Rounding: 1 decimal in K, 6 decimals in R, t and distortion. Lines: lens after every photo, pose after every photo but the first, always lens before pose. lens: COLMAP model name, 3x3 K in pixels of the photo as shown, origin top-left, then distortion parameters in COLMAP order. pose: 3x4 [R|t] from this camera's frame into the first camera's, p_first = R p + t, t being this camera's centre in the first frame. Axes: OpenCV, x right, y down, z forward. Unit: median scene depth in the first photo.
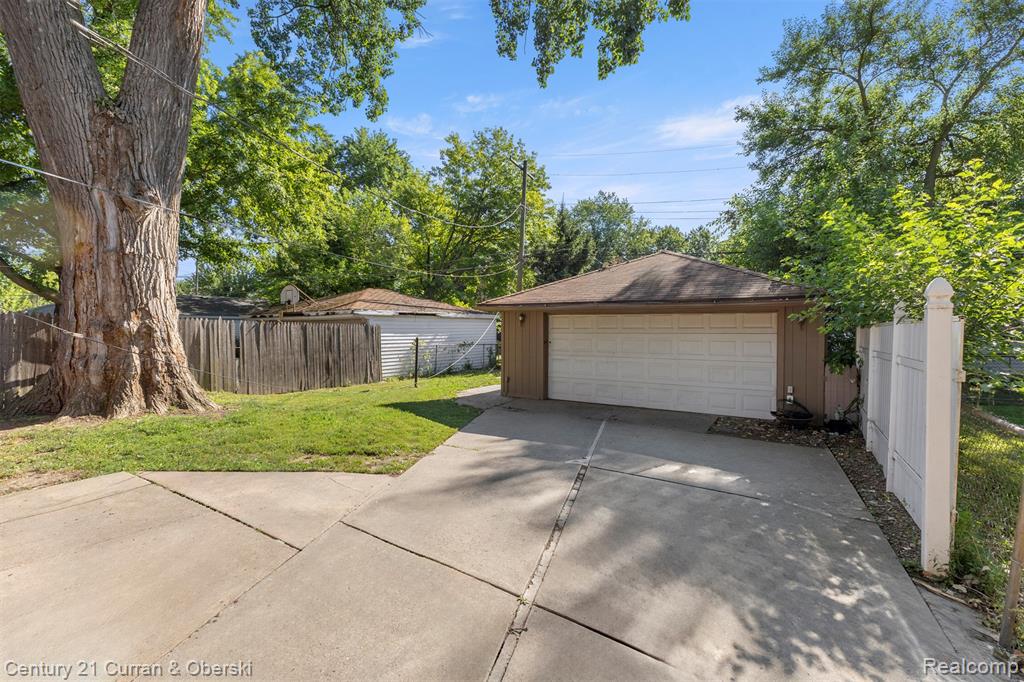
lens RADIAL K [[450.0, 0, 512.1], [0, 450.0, 337.7], [0, 0, 1]] dist [-0.001298, 0.000054]
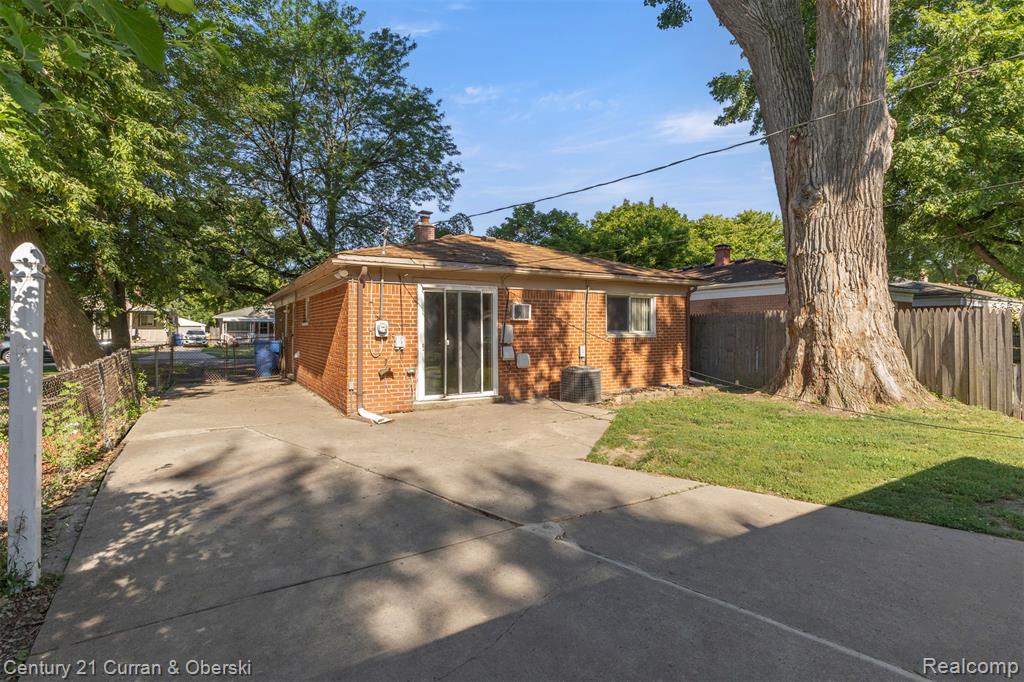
lens RADIAL K [[519.1, 0, 516.4], [0, 519.1, 321.9], [0, 0, 1]] dist [0.000901, 0.000232]
pose [[-0.446625, -0.019033, -0.894519, 0.396447], [-0.011921, 0.999812, -0.015321, 0.003200], [0.894642, 0.003821, -0.446767, 0.627986]]
